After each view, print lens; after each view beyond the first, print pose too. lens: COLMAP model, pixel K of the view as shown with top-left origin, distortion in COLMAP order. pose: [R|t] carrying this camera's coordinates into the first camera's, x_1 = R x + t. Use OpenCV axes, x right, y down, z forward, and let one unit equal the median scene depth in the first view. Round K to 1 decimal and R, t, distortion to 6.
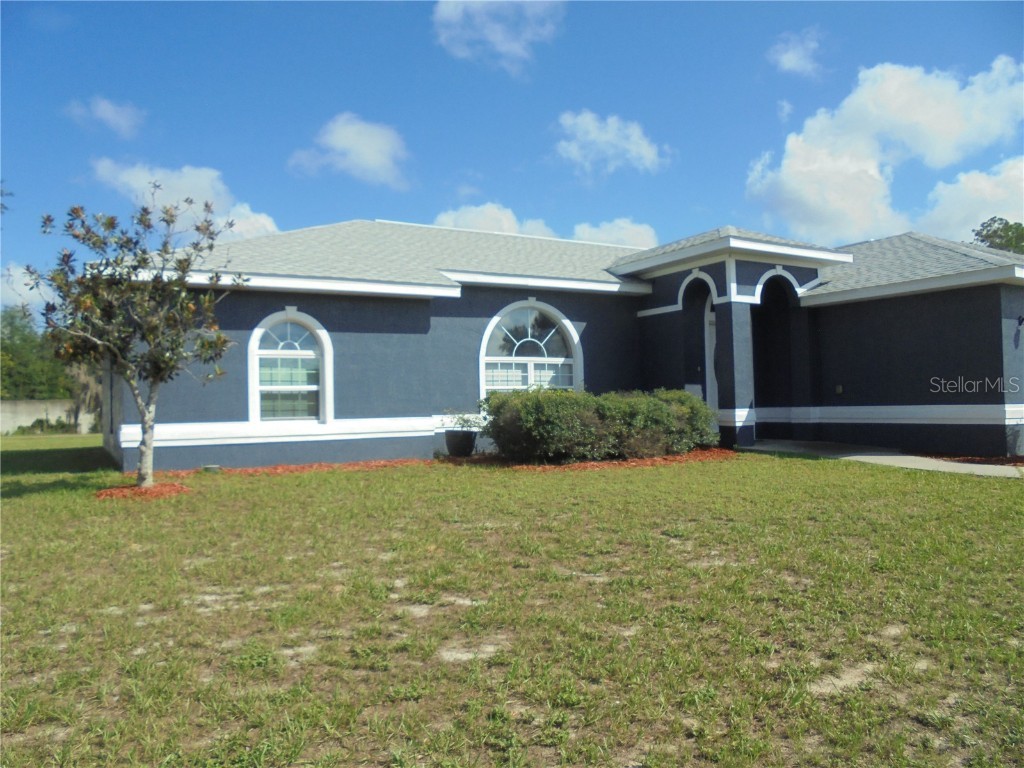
lens RADIAL K [[774.4, 0, 511.2], [0, 774.4, 382.2], [0, 0, 1]] dist [-0.091743, 0.051506]
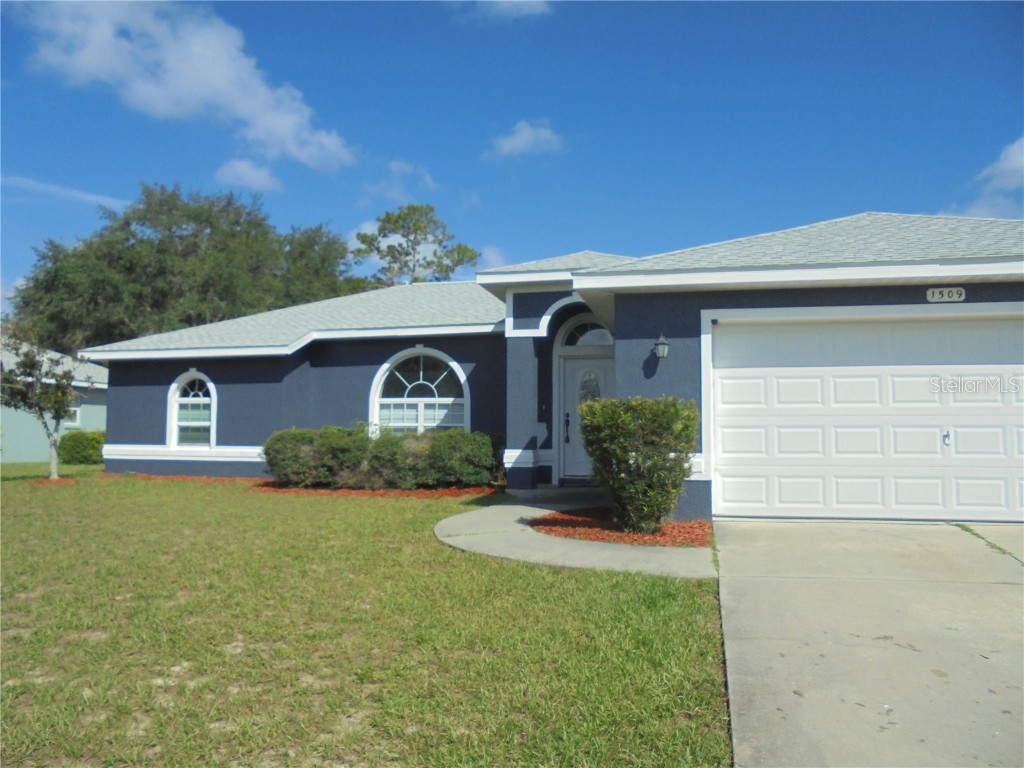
lens RADIAL K [[774.4, 0, 510.4], [0, 774.4, 384.2], [0, 0, 1]] dist [-0.091743, 0.051506]
pose [[0.716380, -0.030003, -0.697065, 0.943562], [-0.000779, 0.999040, -0.043802, -0.003490], [0.697710, 0.031921, 0.715669, 0.305357]]
